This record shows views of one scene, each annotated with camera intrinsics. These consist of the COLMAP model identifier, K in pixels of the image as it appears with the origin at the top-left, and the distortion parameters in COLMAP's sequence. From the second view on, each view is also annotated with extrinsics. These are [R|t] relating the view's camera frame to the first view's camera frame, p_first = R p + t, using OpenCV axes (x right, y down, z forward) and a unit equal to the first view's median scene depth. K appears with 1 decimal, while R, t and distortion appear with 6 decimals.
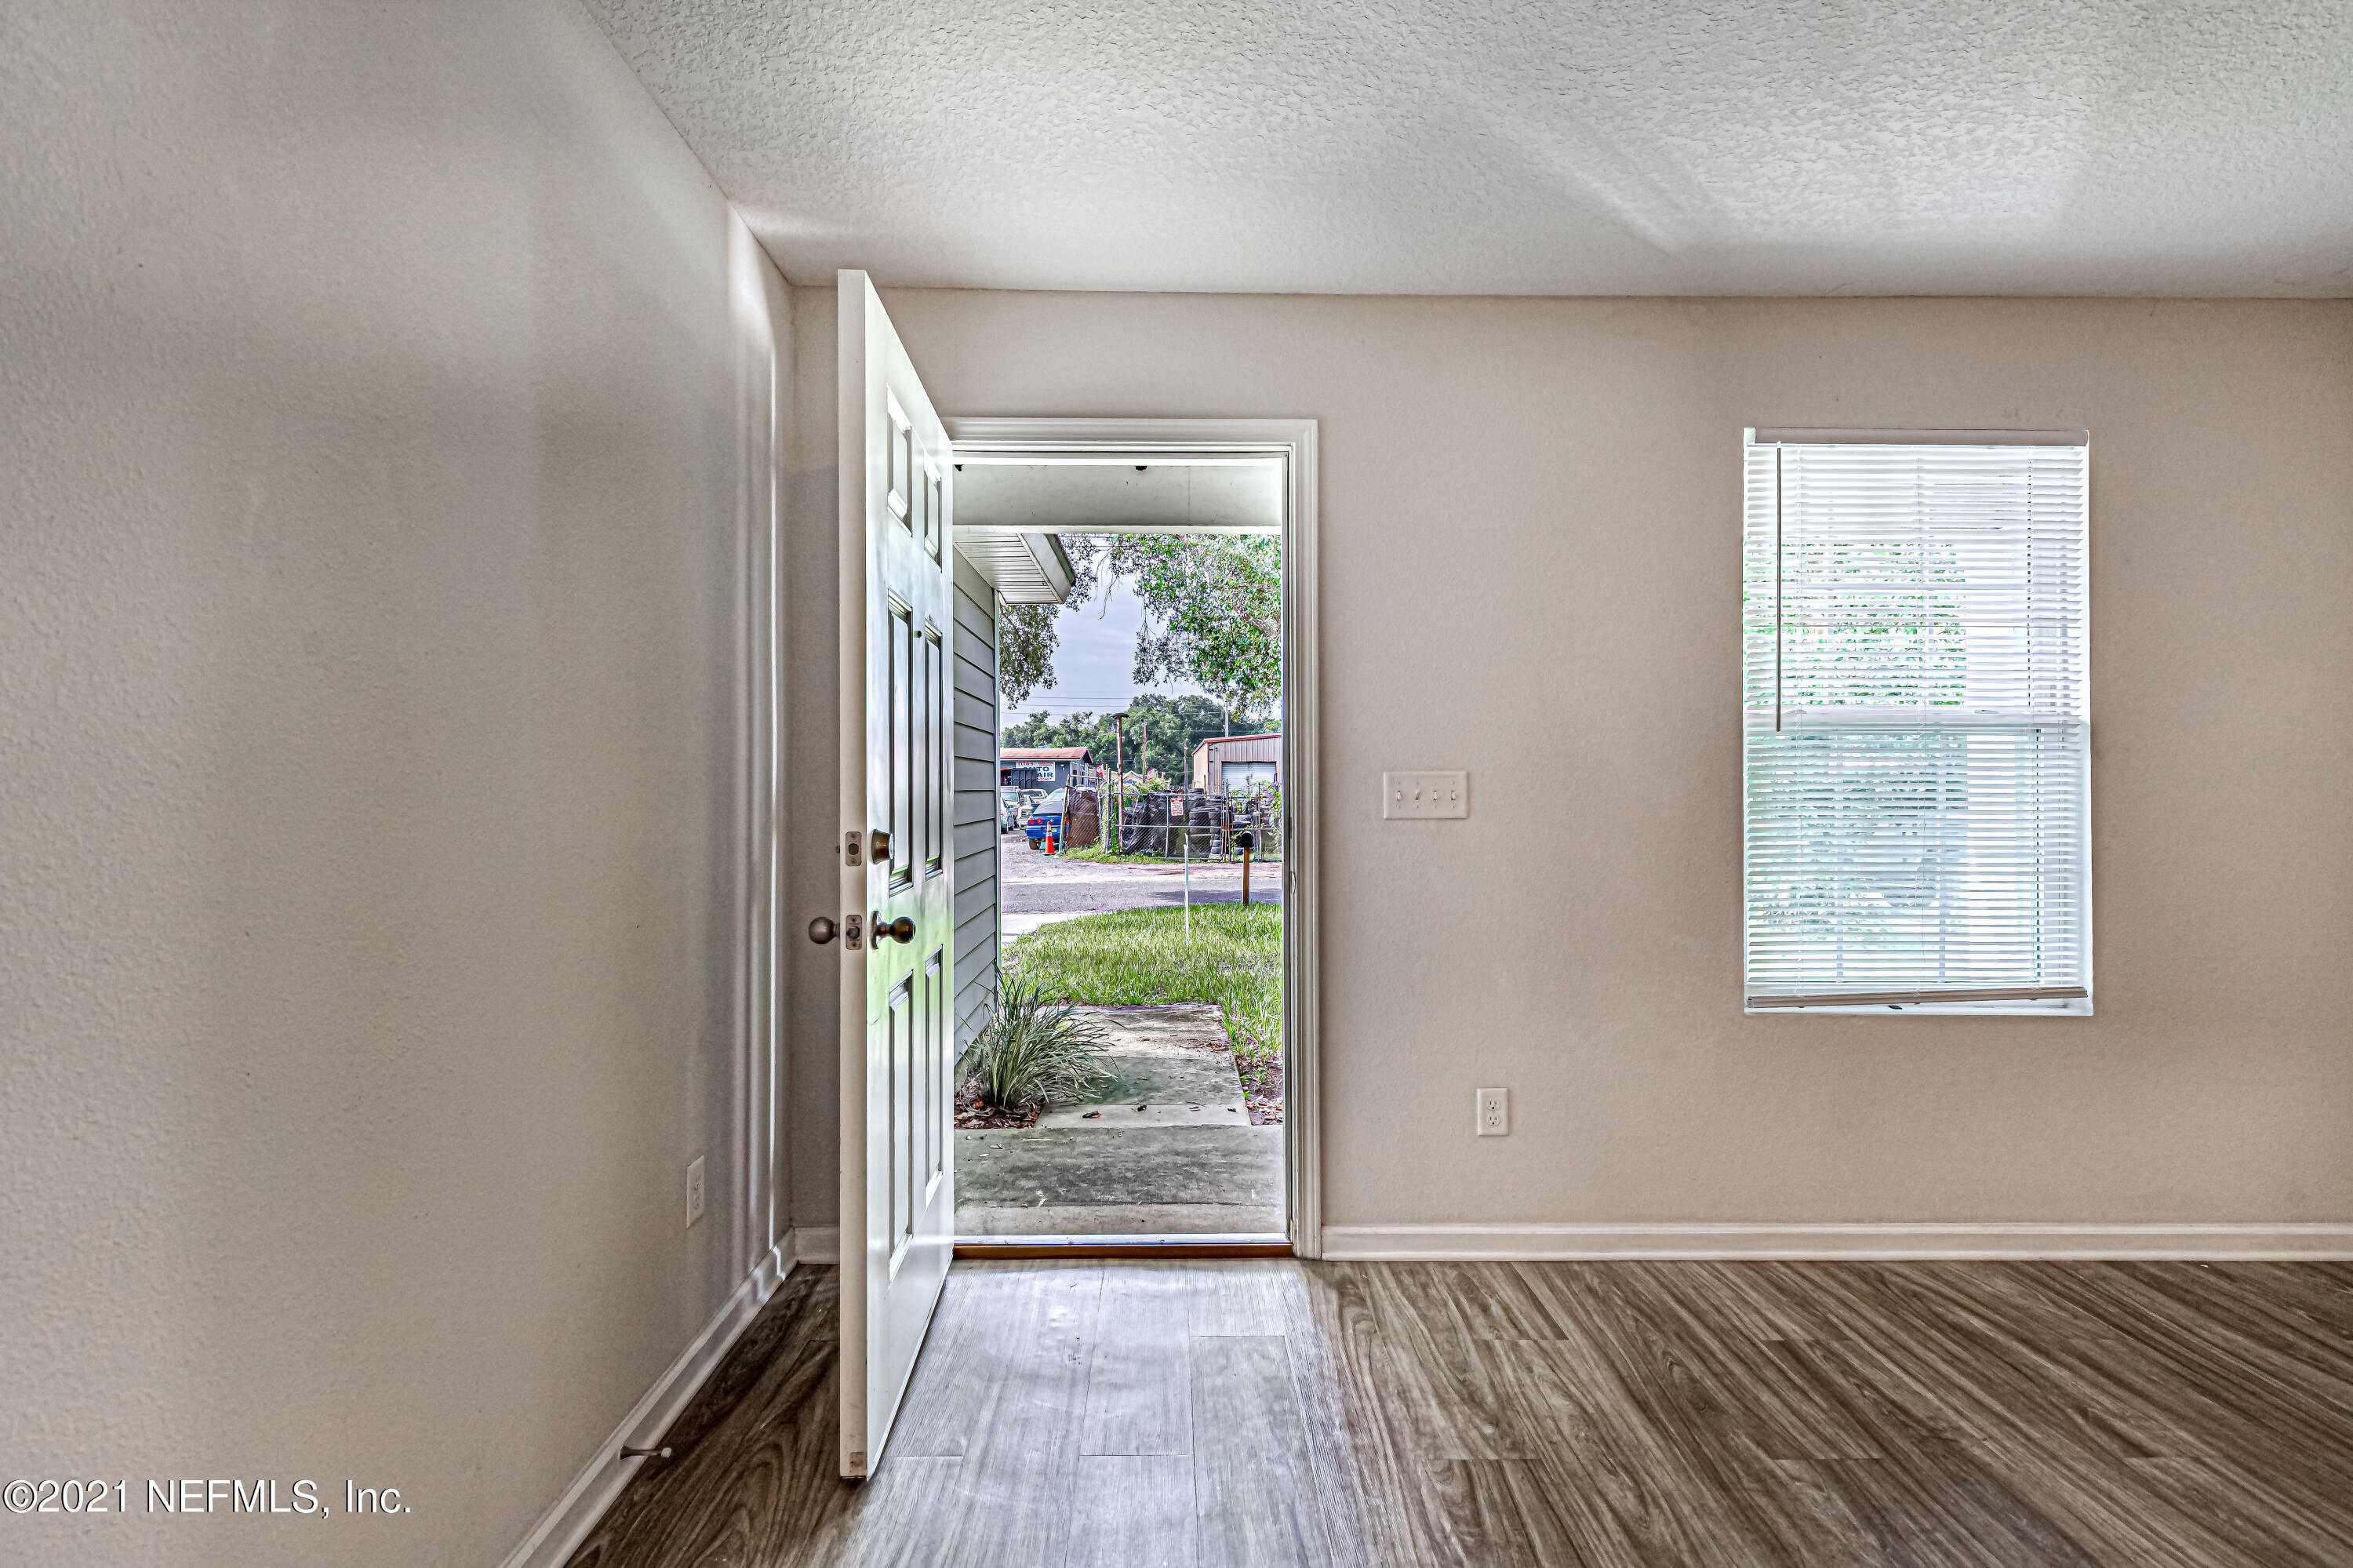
lens RADIAL K [[1065.3, 0, 1219.9], [0, 1065.3, 791.4], [0, 0, 1]] dist [0.010278, -0.002224]
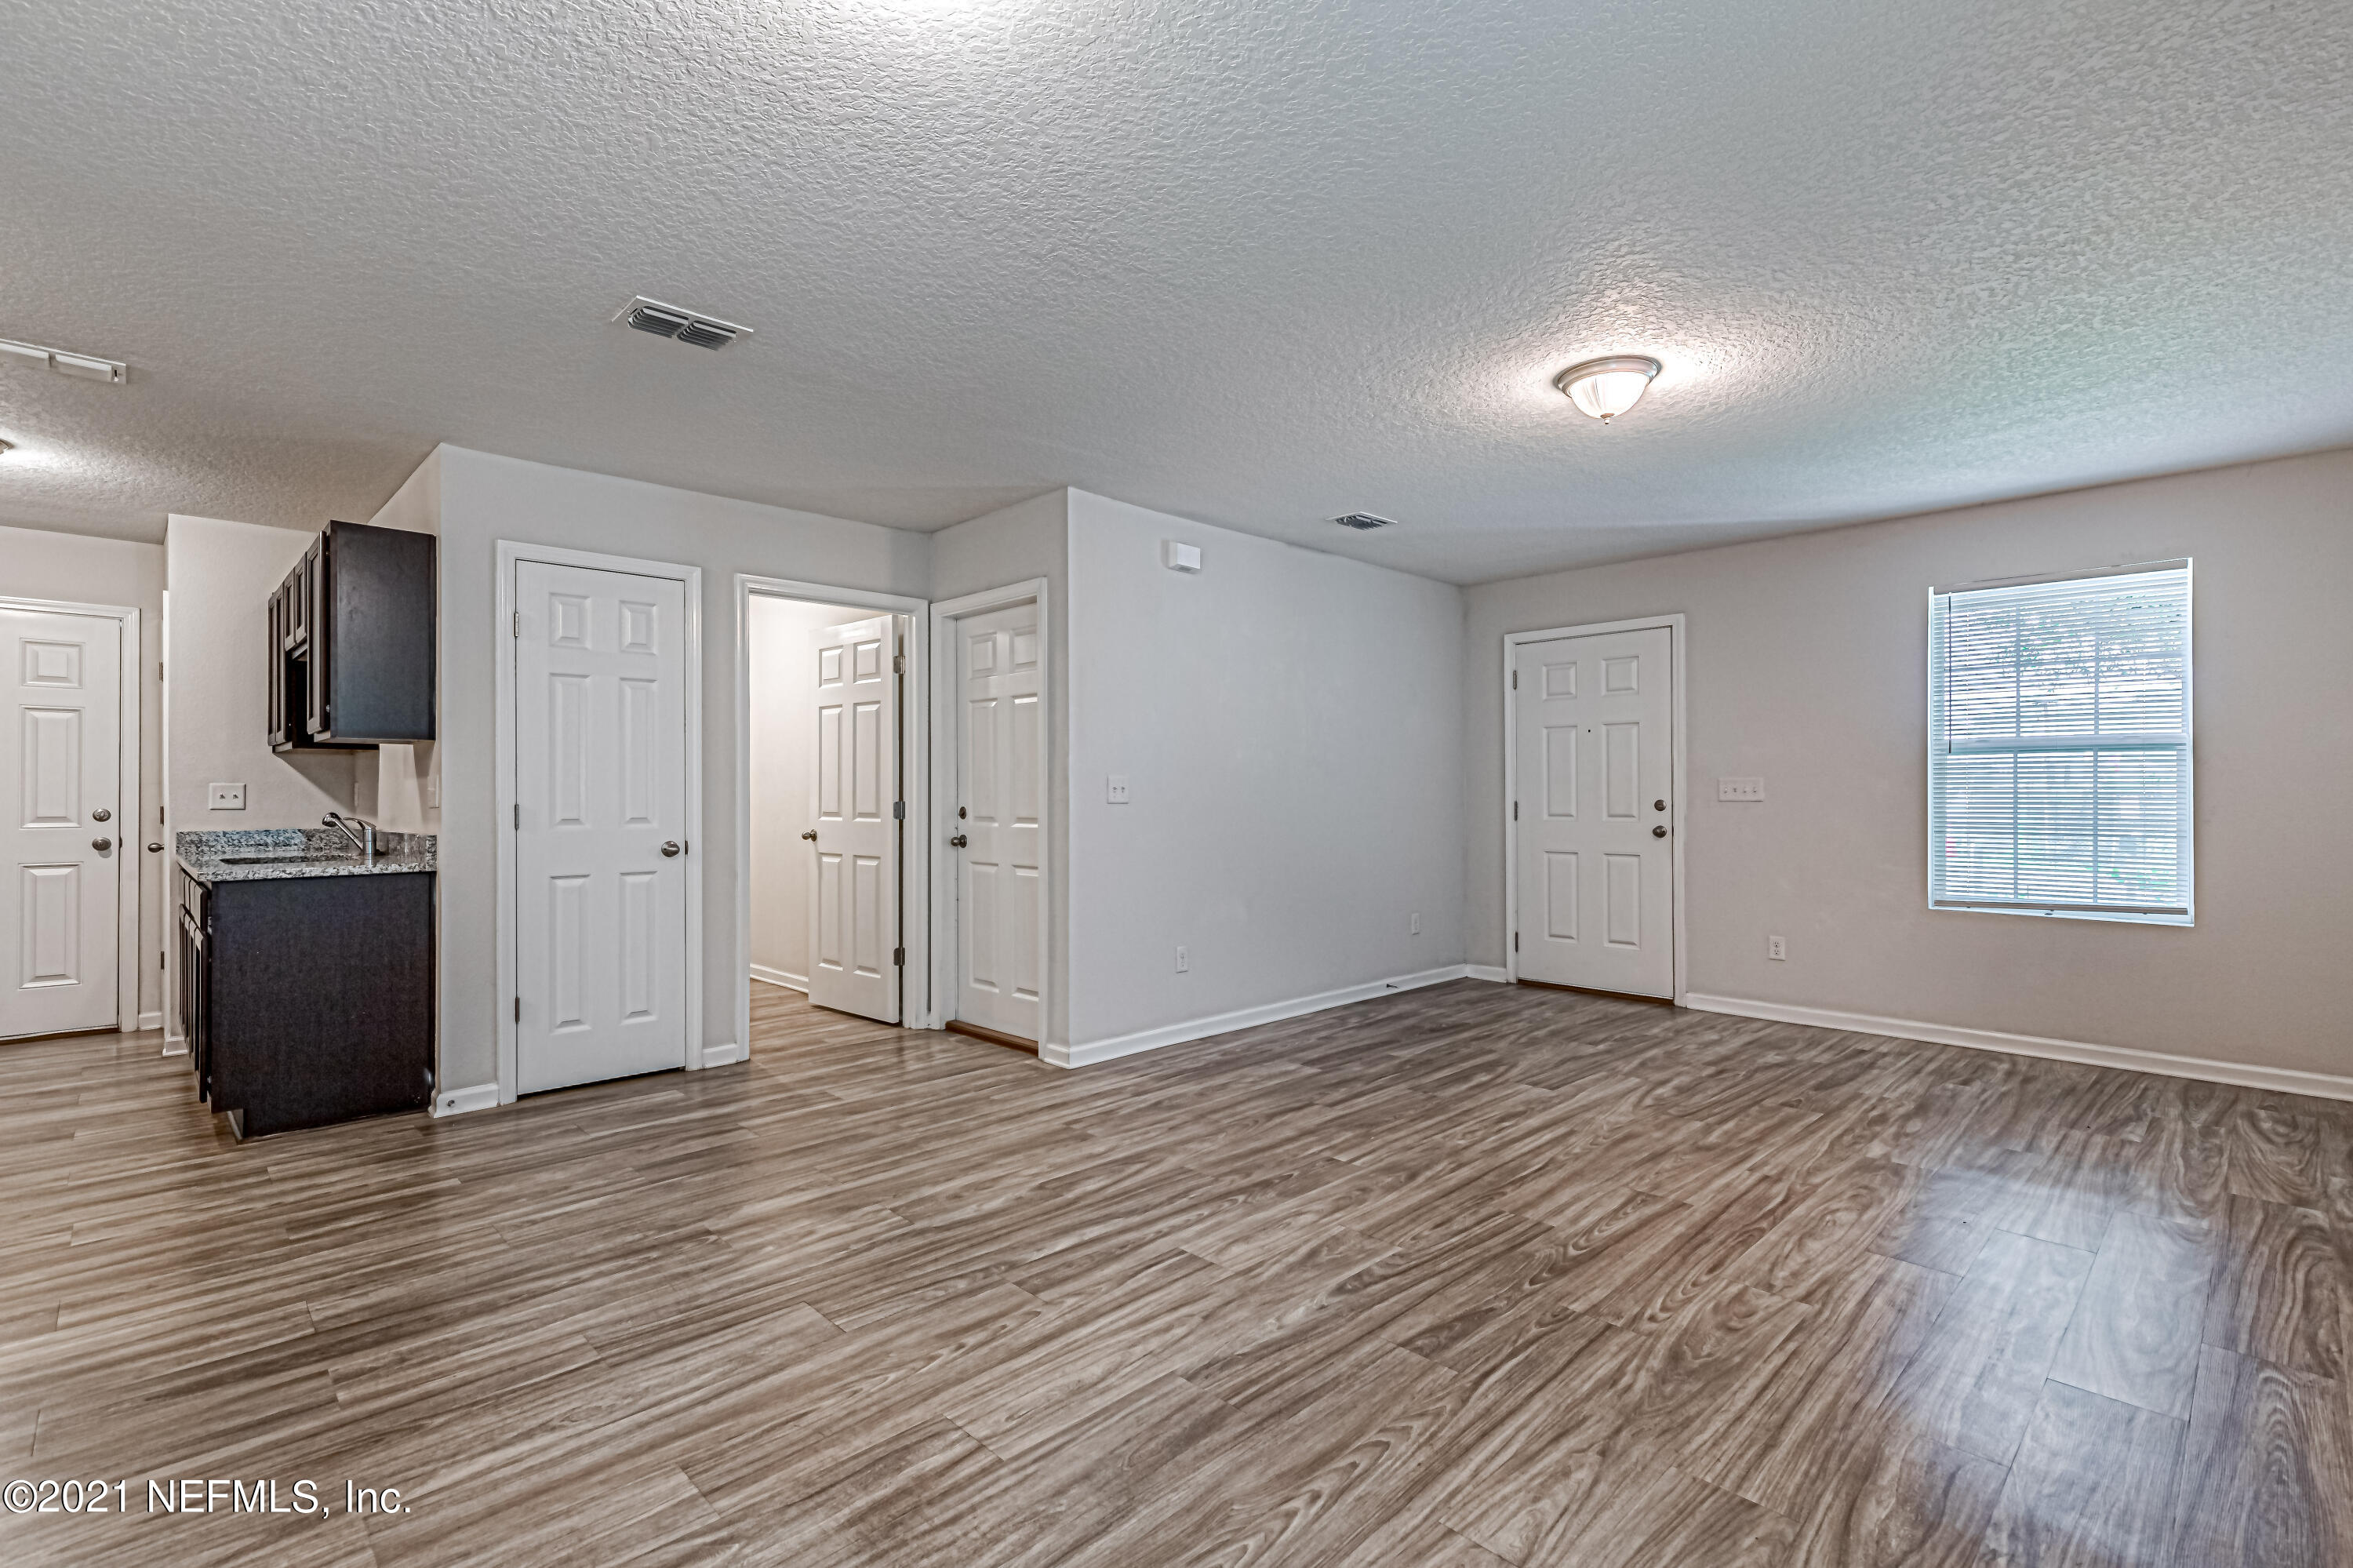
lens RADIAL K [[1065.3, 0, 1180.6], [0, 1065.3, 794.6], [0, 0, 1]] dist [0.010278, -0.002224]
pose [[0.671101, 0.003970, -0.741355, 0.979668], [0.004691, 0.999943, 0.009601, -0.008097], [0.741351, -0.009921, 0.671044, -1.168168]]
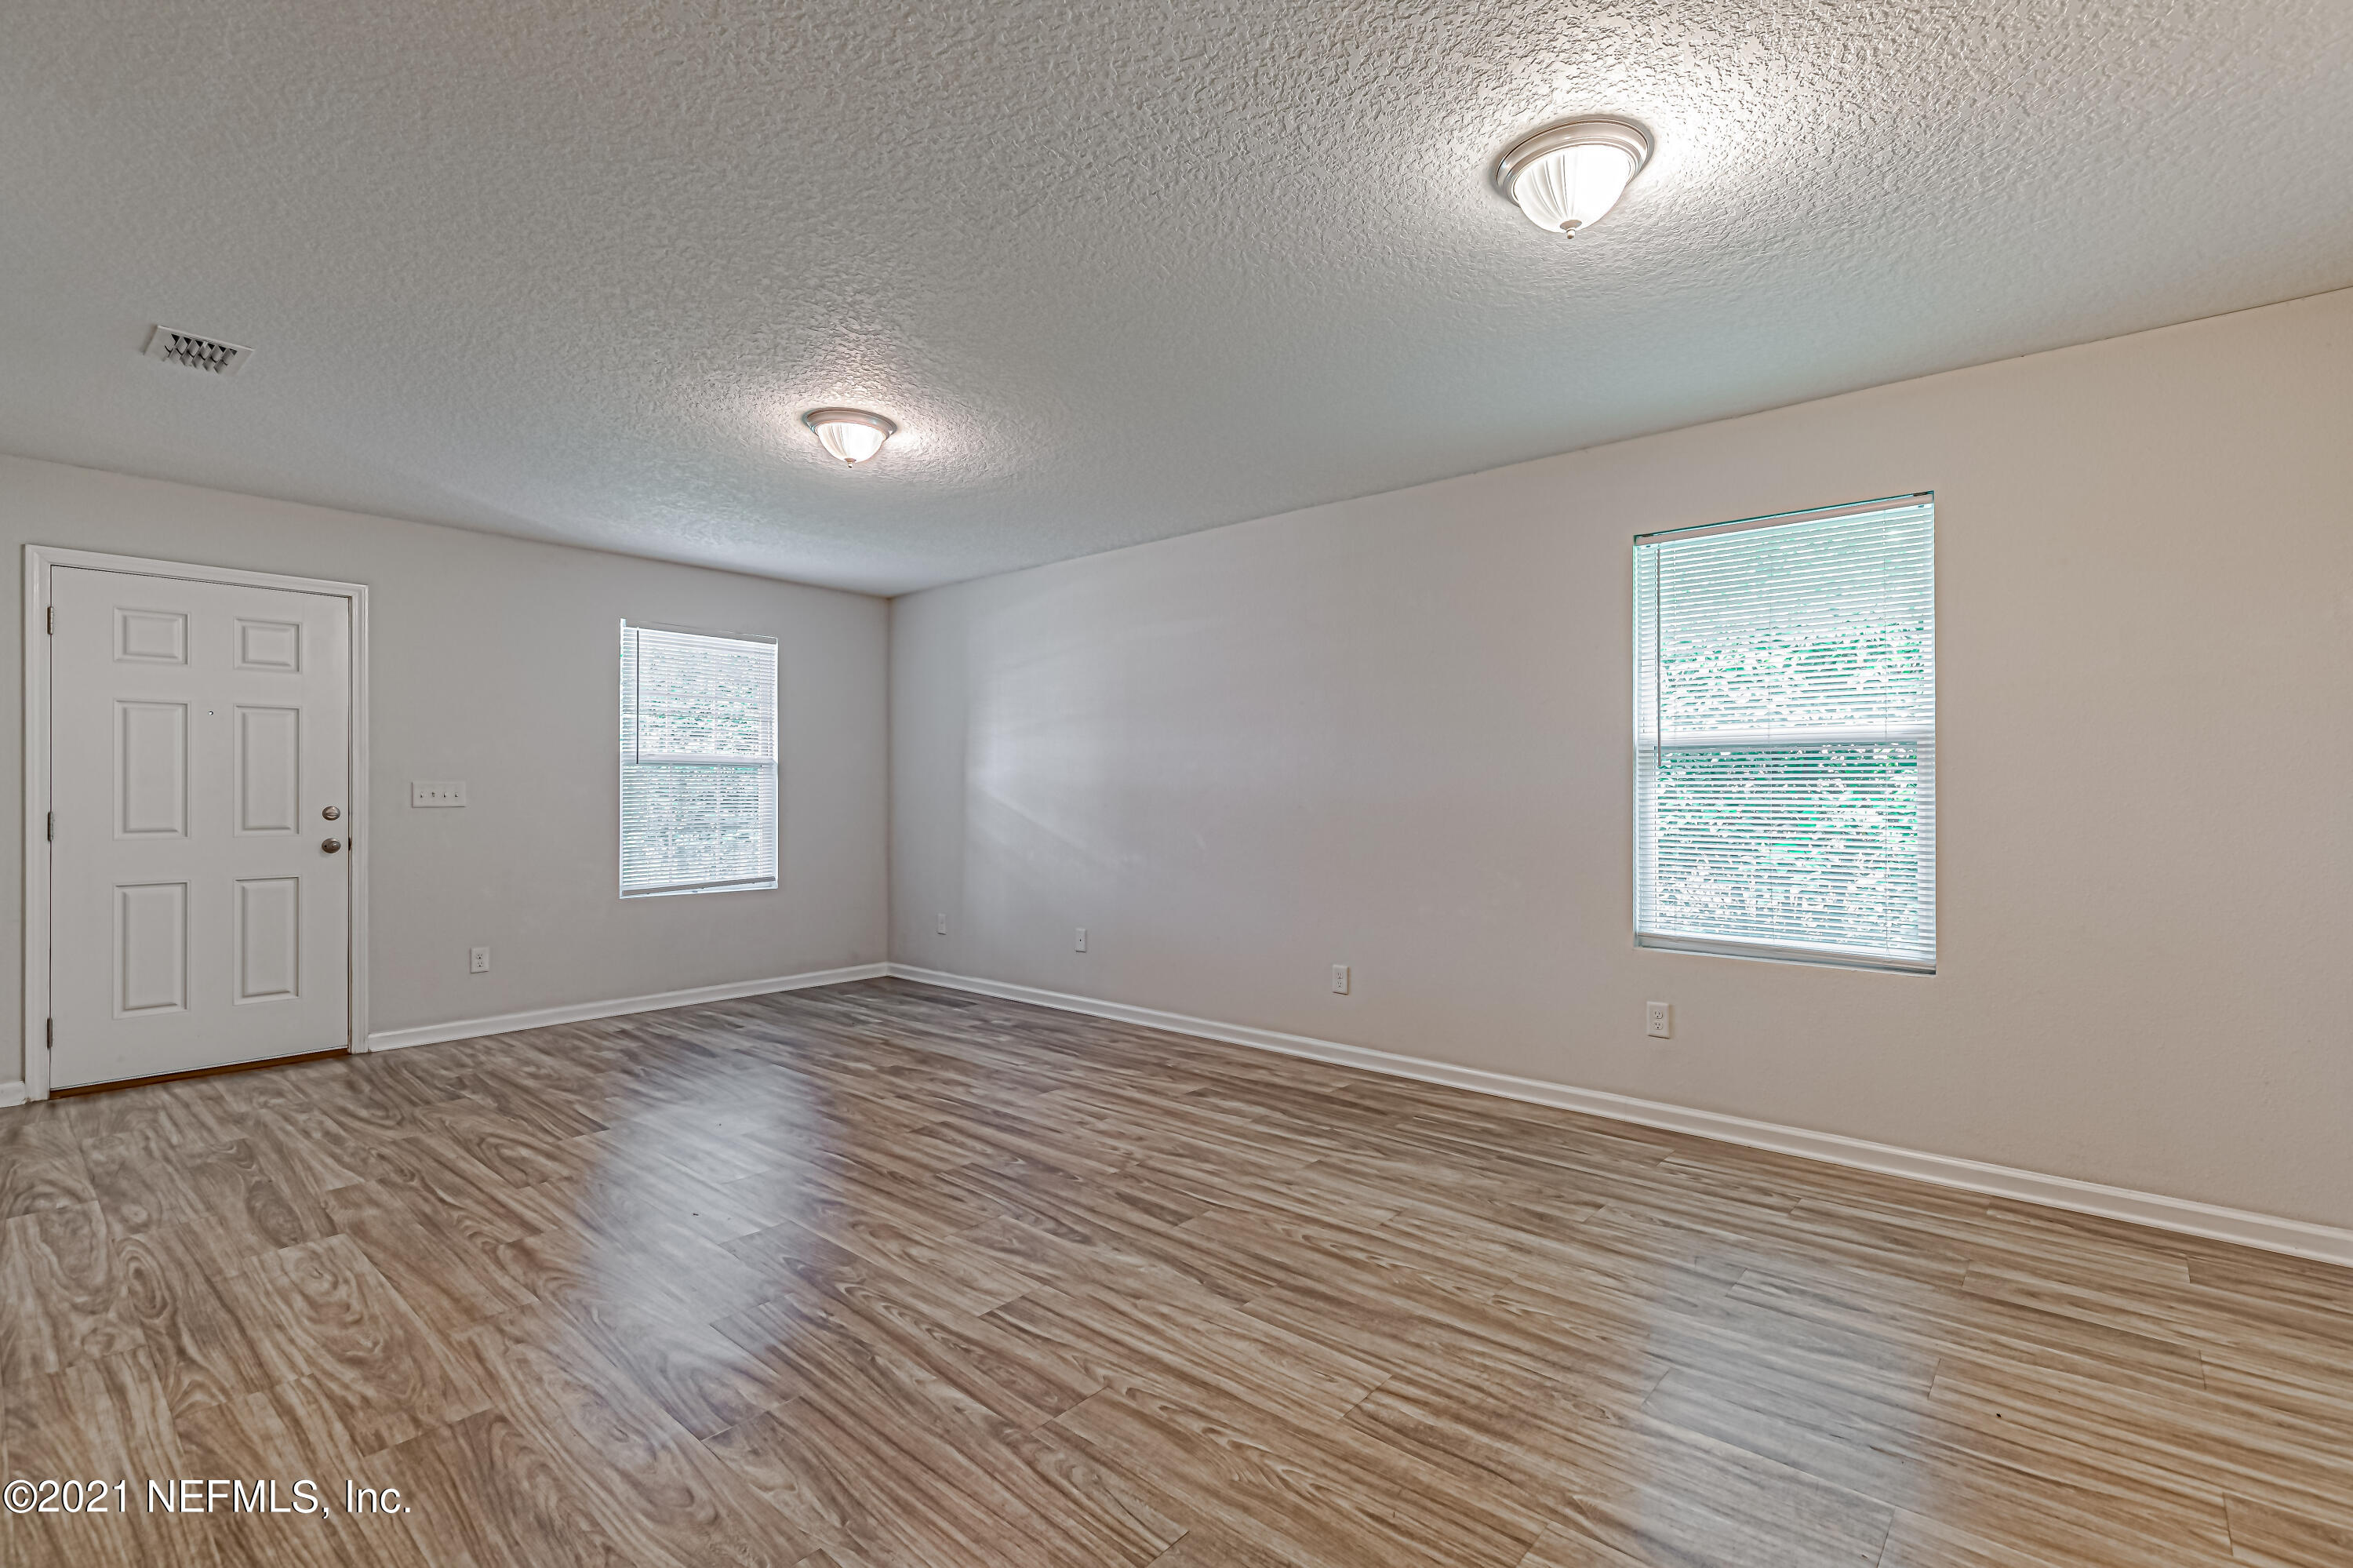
lens RADIAL K [[1065.3, 0, 1170.2], [0, 1065.3, 797.2], [0, 0, 1]] dist [0.010278, -0.002224]
pose [[0.689683, 0.001591, 0.724110, -0.281265], [-0.006948, 0.999966, 0.004421, -0.005998], [-0.724078, -0.008080, 0.689671, -1.219535]]
